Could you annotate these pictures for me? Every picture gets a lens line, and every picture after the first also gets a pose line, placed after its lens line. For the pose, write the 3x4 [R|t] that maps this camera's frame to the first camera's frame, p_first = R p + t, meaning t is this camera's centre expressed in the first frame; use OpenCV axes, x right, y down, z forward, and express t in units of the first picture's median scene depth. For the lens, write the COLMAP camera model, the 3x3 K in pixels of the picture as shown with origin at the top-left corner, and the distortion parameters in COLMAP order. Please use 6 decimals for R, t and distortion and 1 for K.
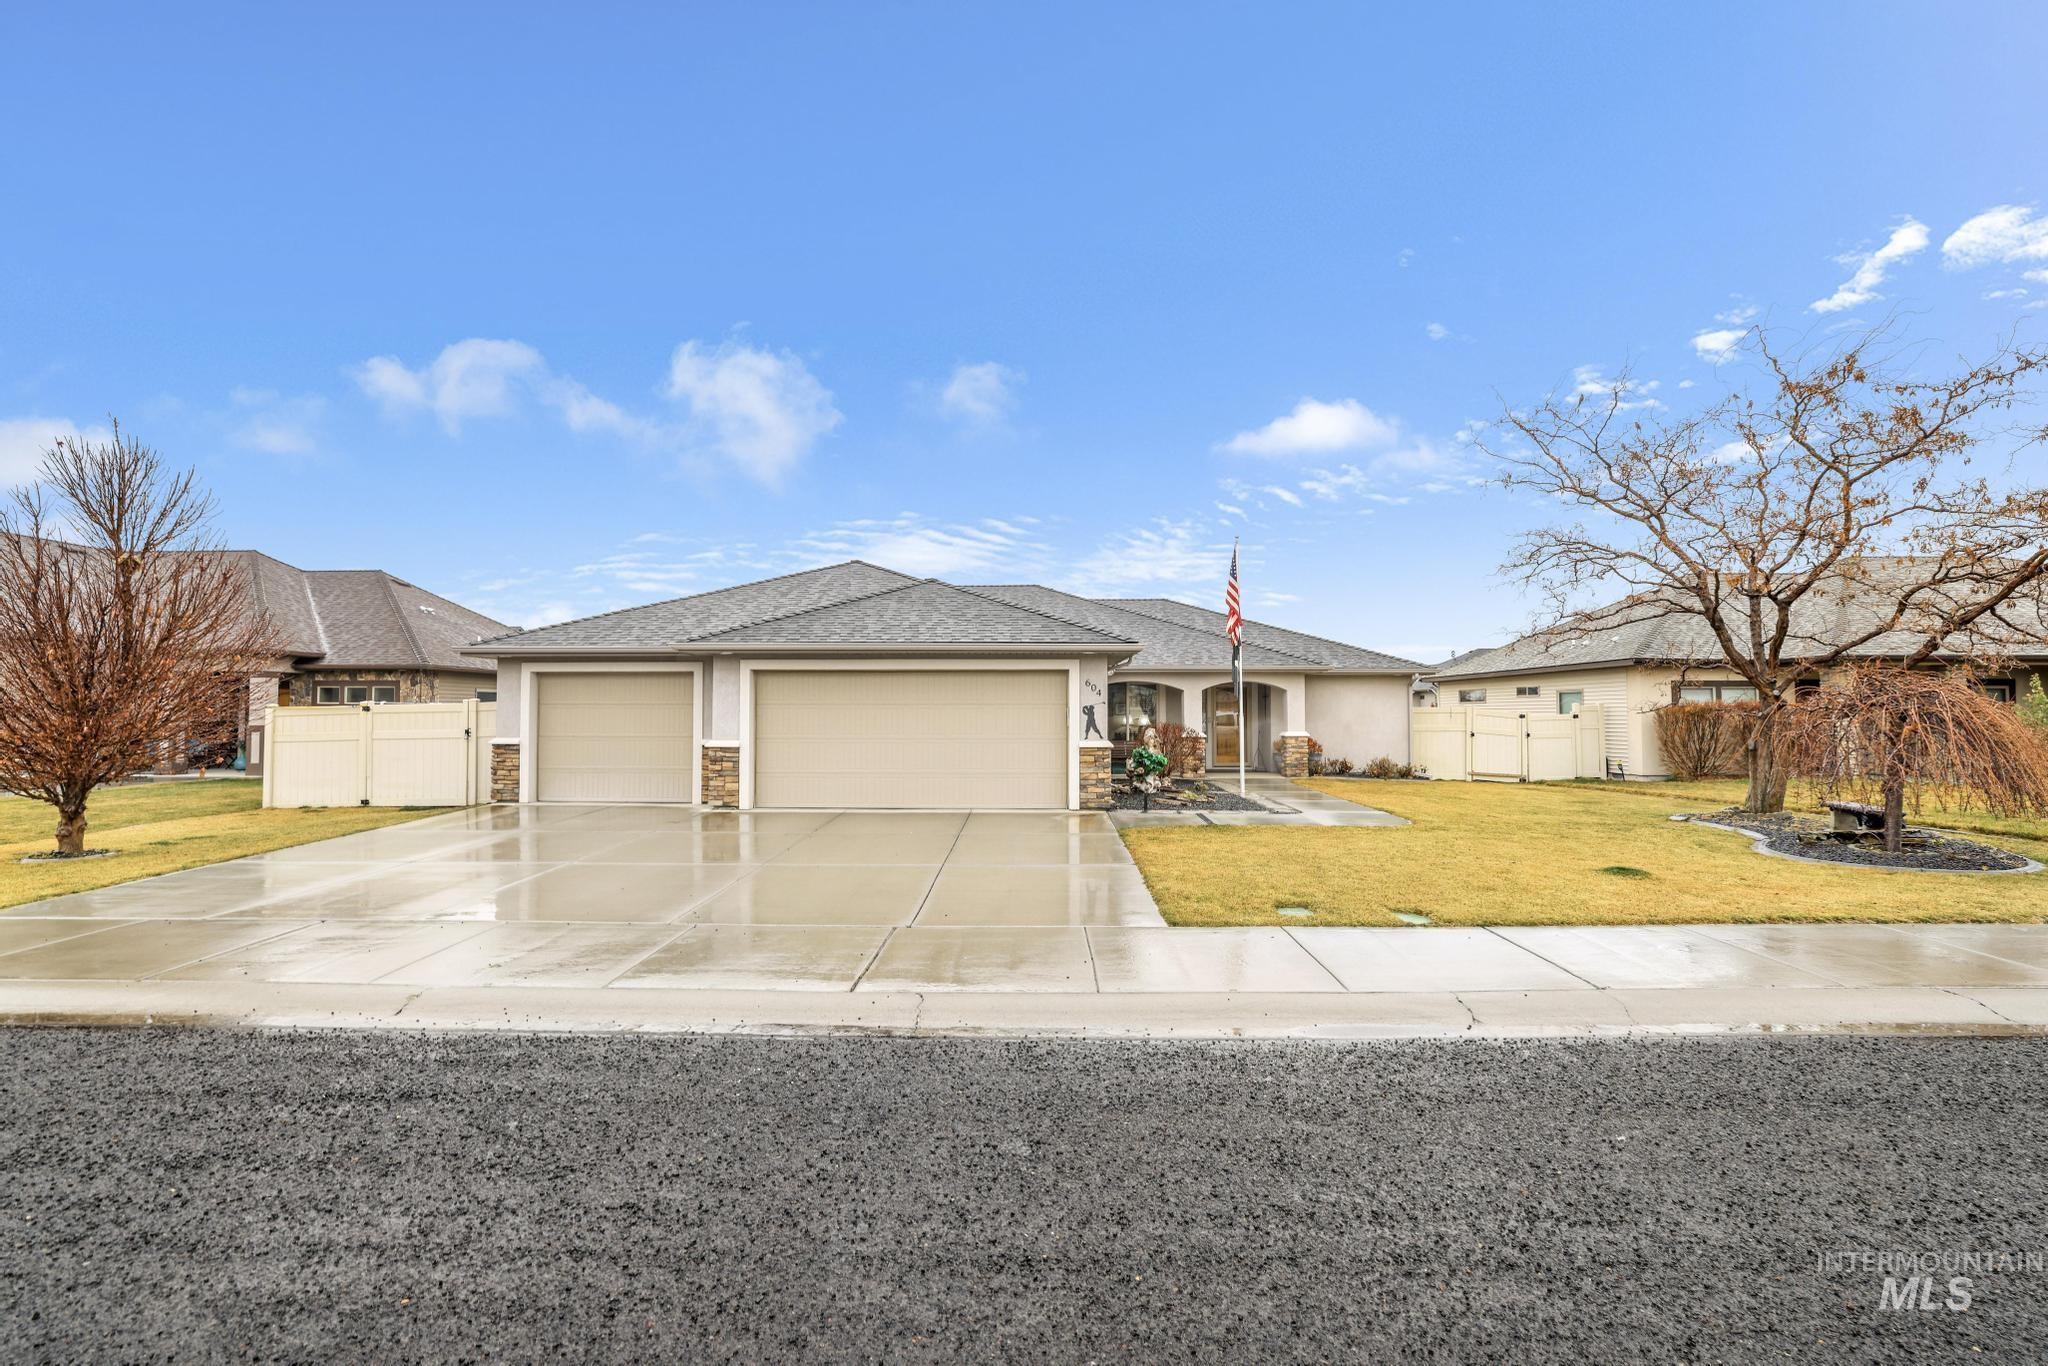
lens RADIAL K [[926.8, 0, 1024.8], [0, 926.8, 693.0], [0, 0, 1]] dist [-0.049467, 0.018631]
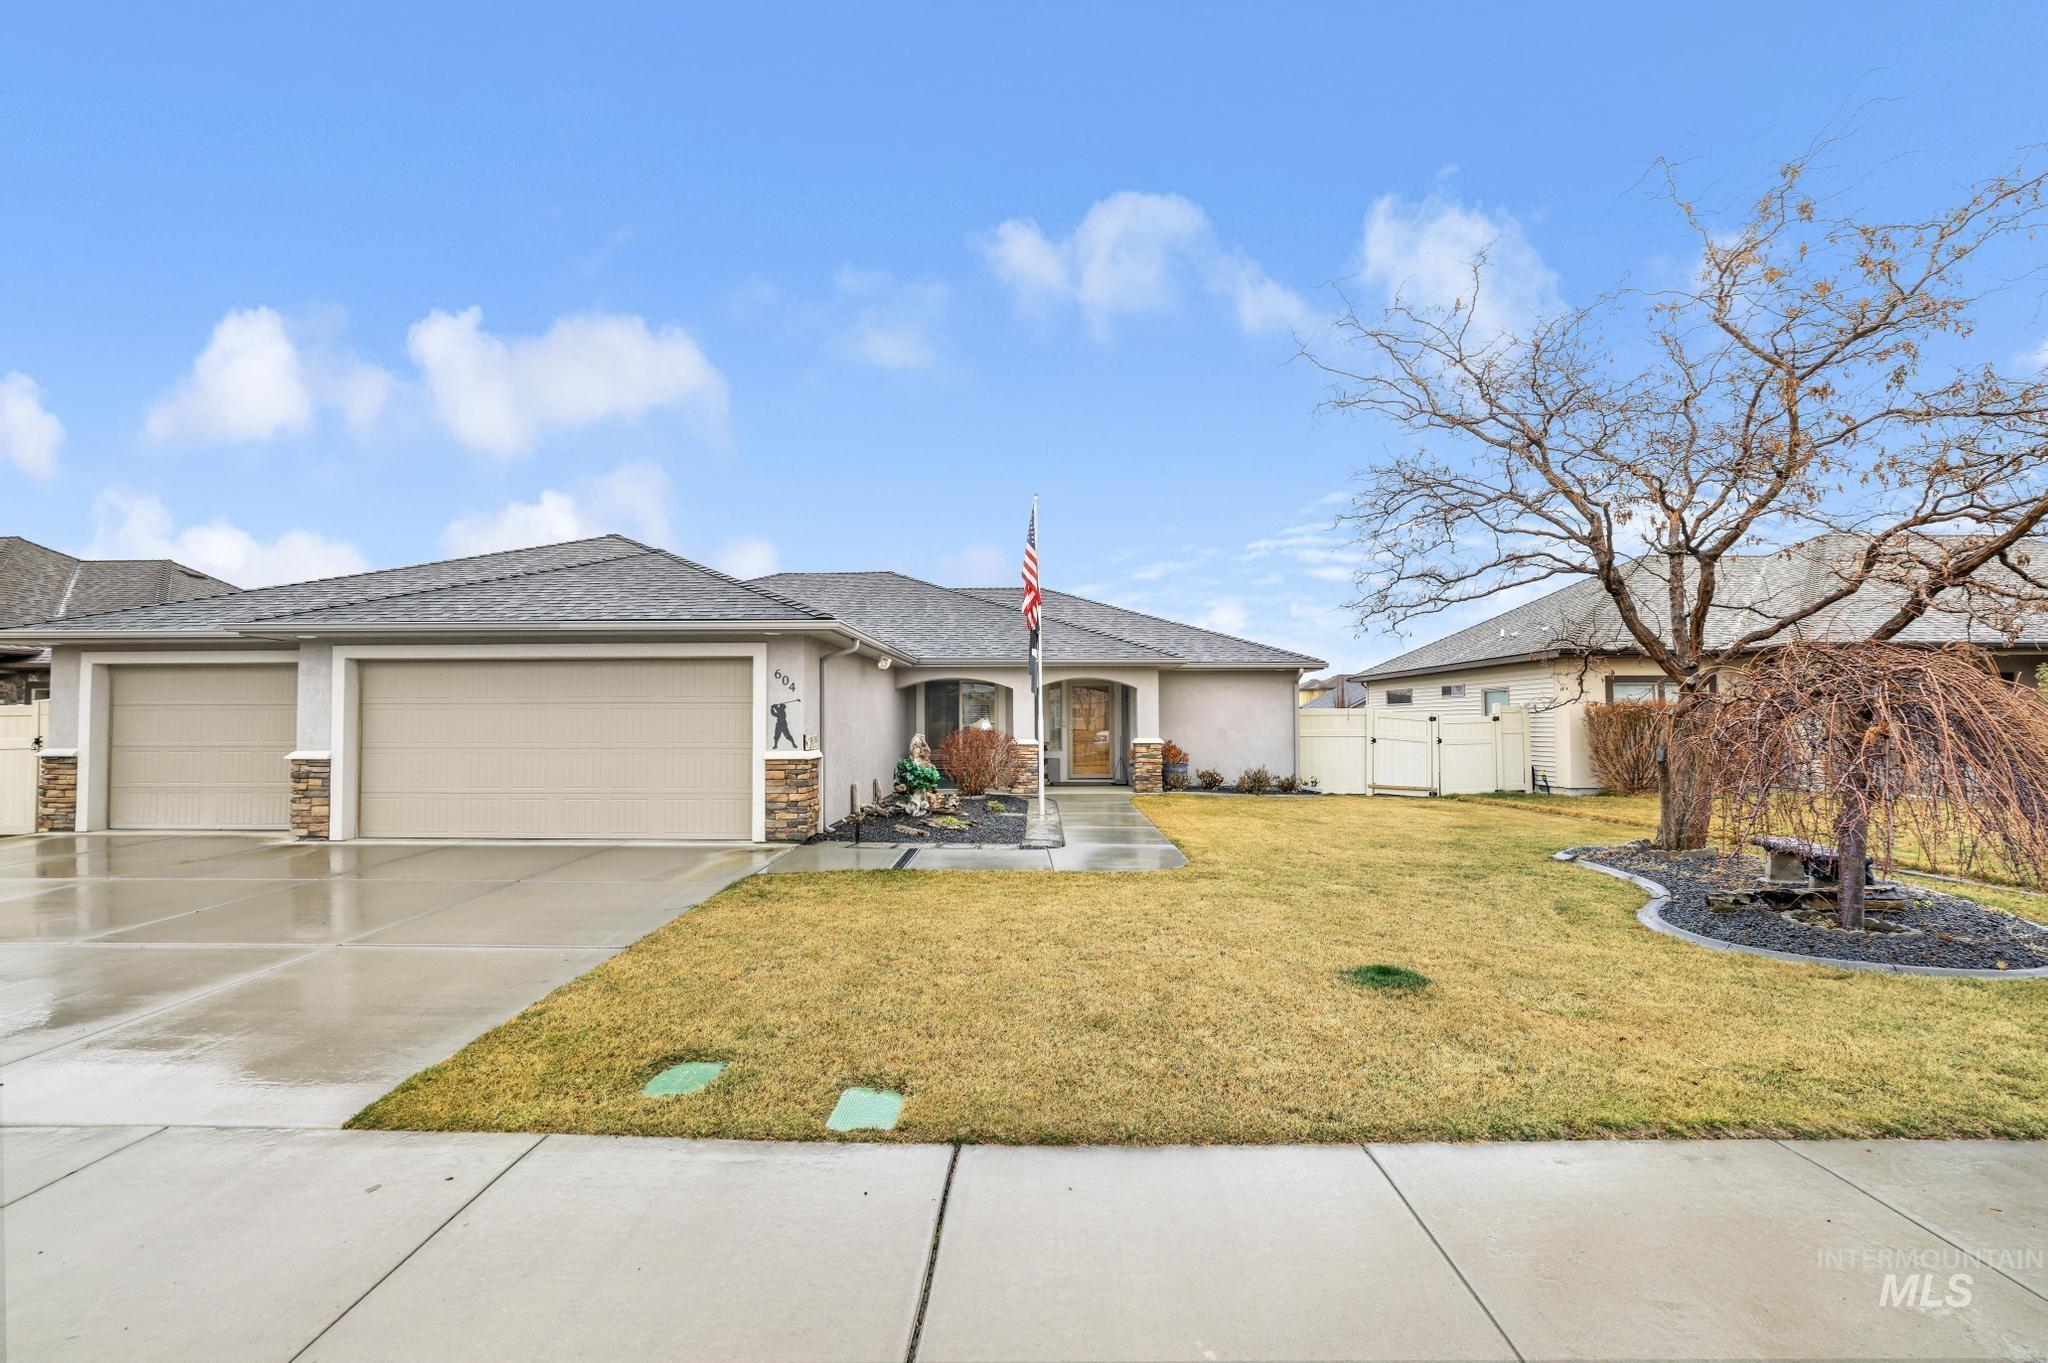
lens RADIAL K [[904.7, 0, 1027.7], [0, 904.7, 703.5], [0, 0, 1]] dist [-0.049646, 0.018096]
pose [[0.999994, -0.003241, -0.001416, 0.266123], [0.003246, 0.999988, 0.003629, 0.011080], [0.001404, -0.003634, 0.999992, 0.262331]]
